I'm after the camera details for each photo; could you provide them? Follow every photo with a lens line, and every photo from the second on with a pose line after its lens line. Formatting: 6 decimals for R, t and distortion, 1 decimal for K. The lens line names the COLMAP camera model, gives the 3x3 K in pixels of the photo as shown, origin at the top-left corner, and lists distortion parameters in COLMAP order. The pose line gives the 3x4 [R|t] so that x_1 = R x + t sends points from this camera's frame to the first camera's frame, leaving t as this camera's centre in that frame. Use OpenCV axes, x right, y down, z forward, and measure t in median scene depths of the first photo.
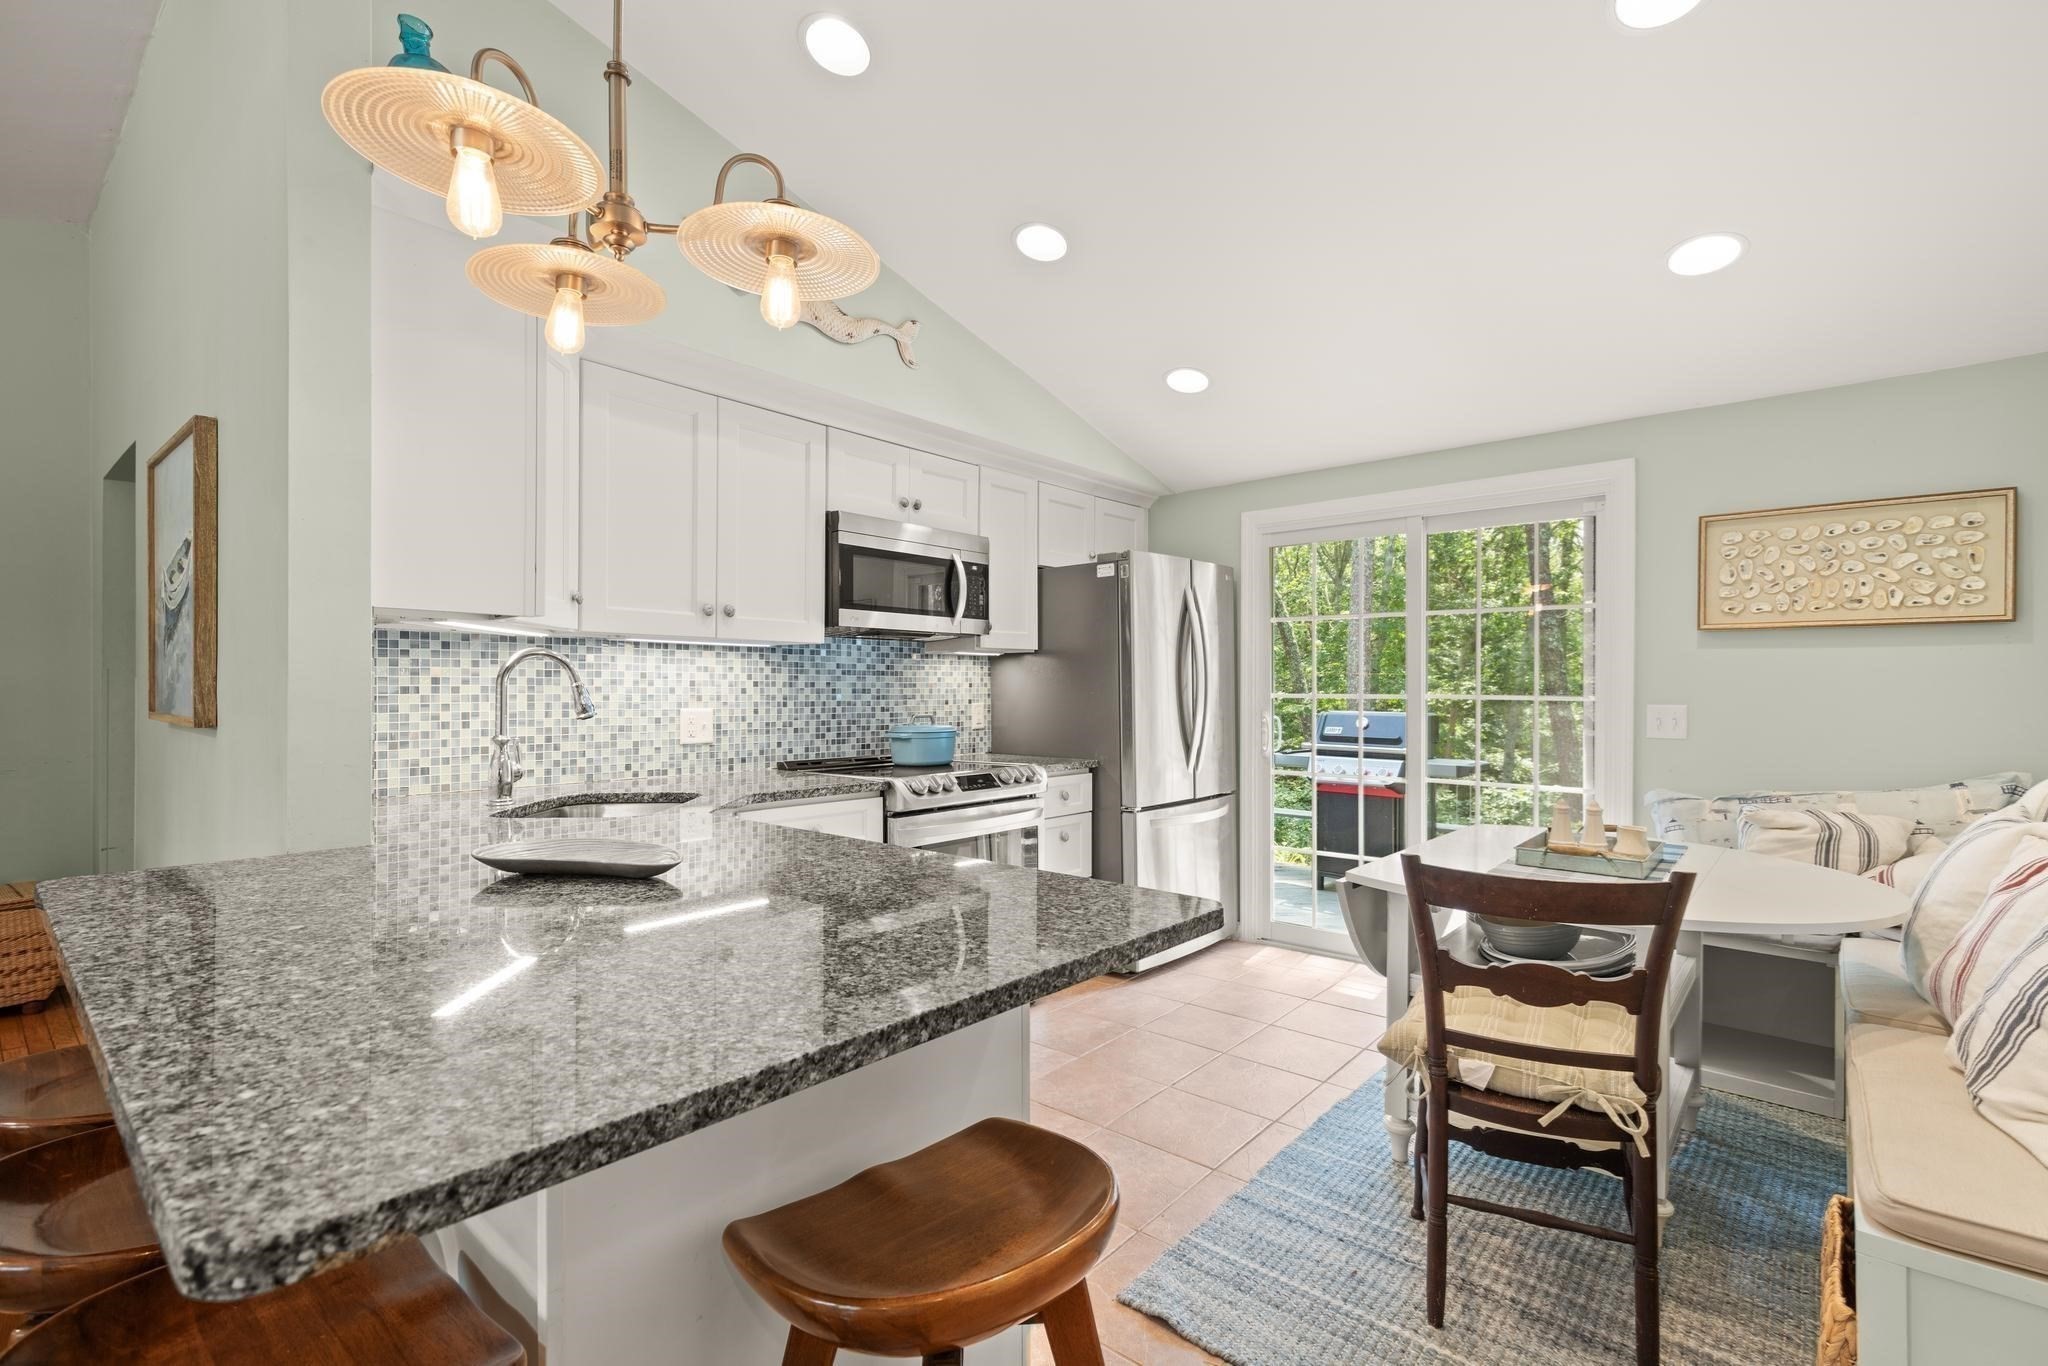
lens RADIAL K [[928.9, 0, 1028.9], [0, 928.9, 688.7], [0, 0, 1]] dist [0.009791, -0.002587]
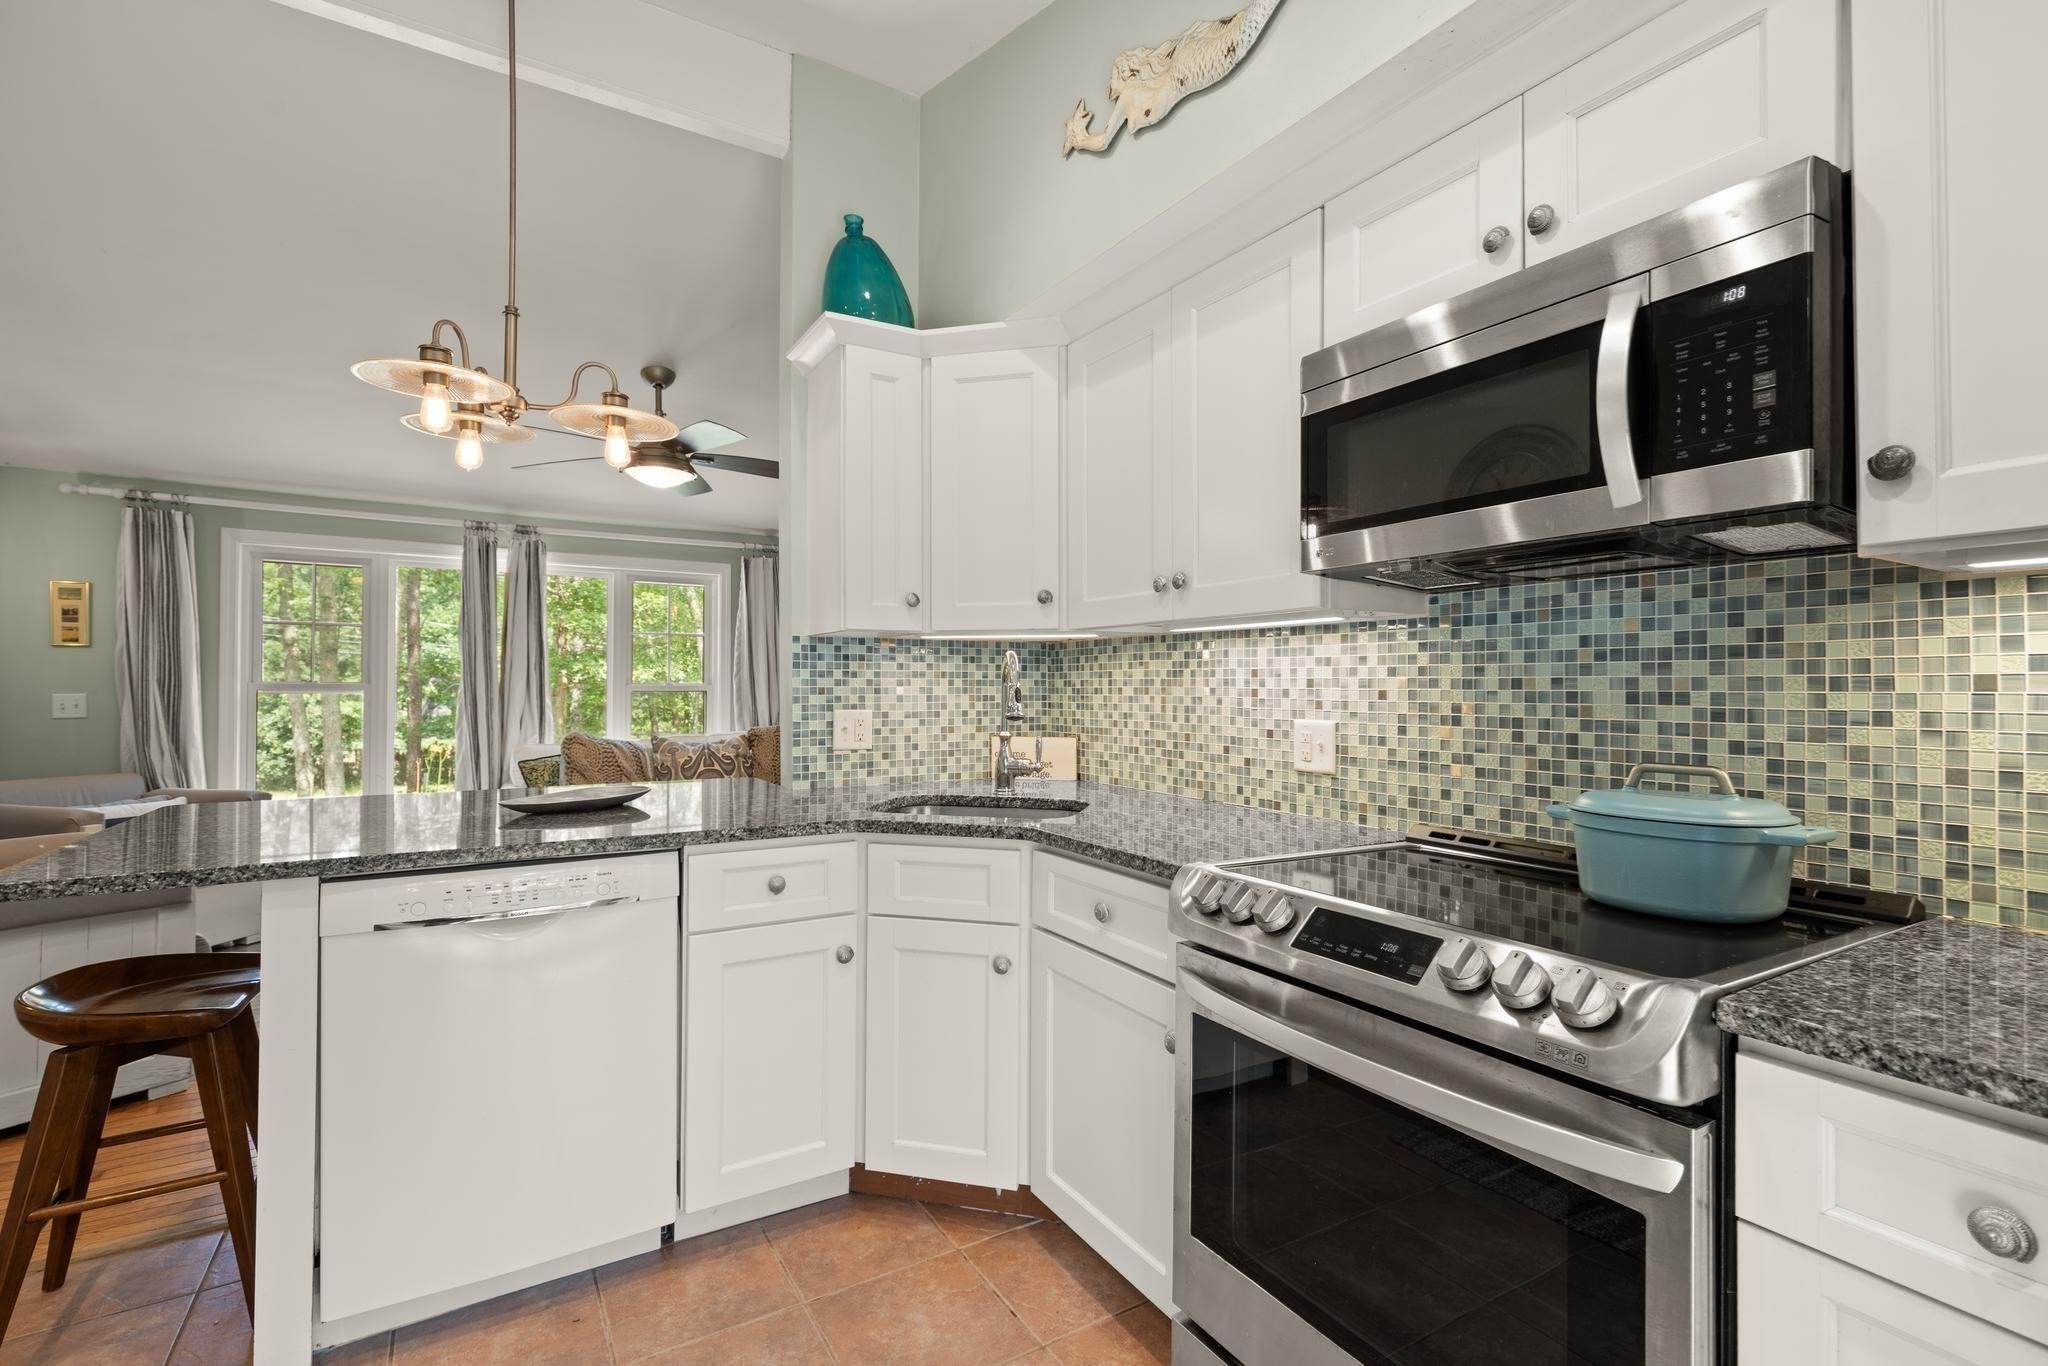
lens RADIAL K [[928.9, 0, 1039.8], [0, 928.9, 678.7], [0, 0, 1]] dist [0.009791, -0.002587]
pose [[-0.309024, -0.012254, -0.950975, 0.368135], [-0.004415, 0.999925, -0.011450, -0.000163], [0.951044, 0.000660, -0.309055, 1.074846]]
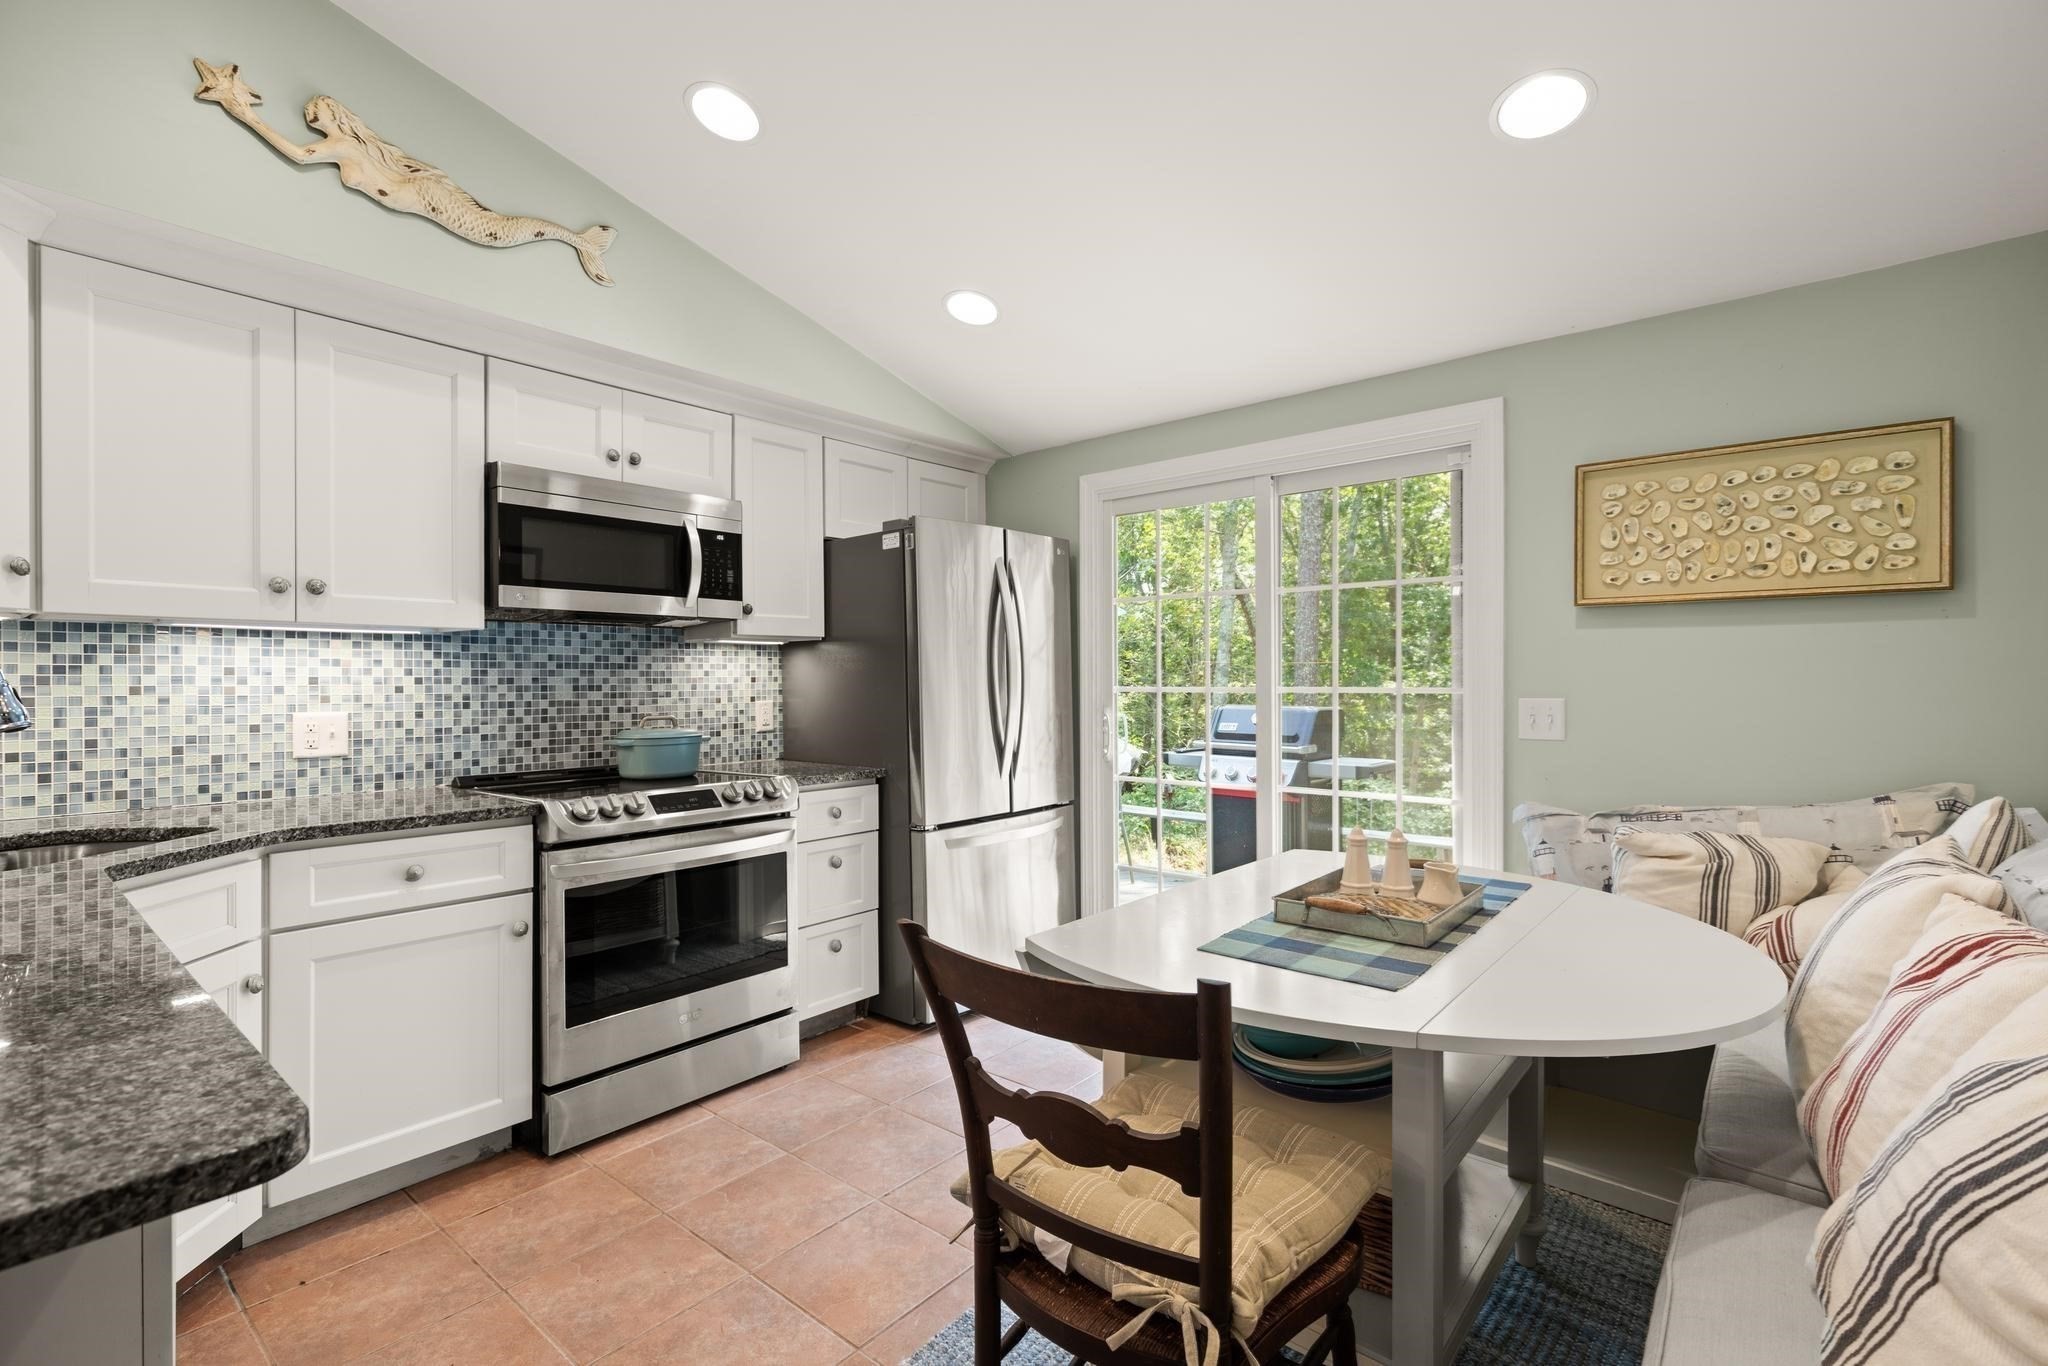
lens RADIAL K [[928.9, 0, 1026.8], [0, 928.9, 681.6], [0, 0, 1]] dist [0.009791, -0.002587]
pose [[0.999915, -0.007091, 0.010913, 0.248821], [0.007088, 0.999975, 0.000301, -0.000873], [-0.010915, -0.000223, 0.999940, 0.209183]]
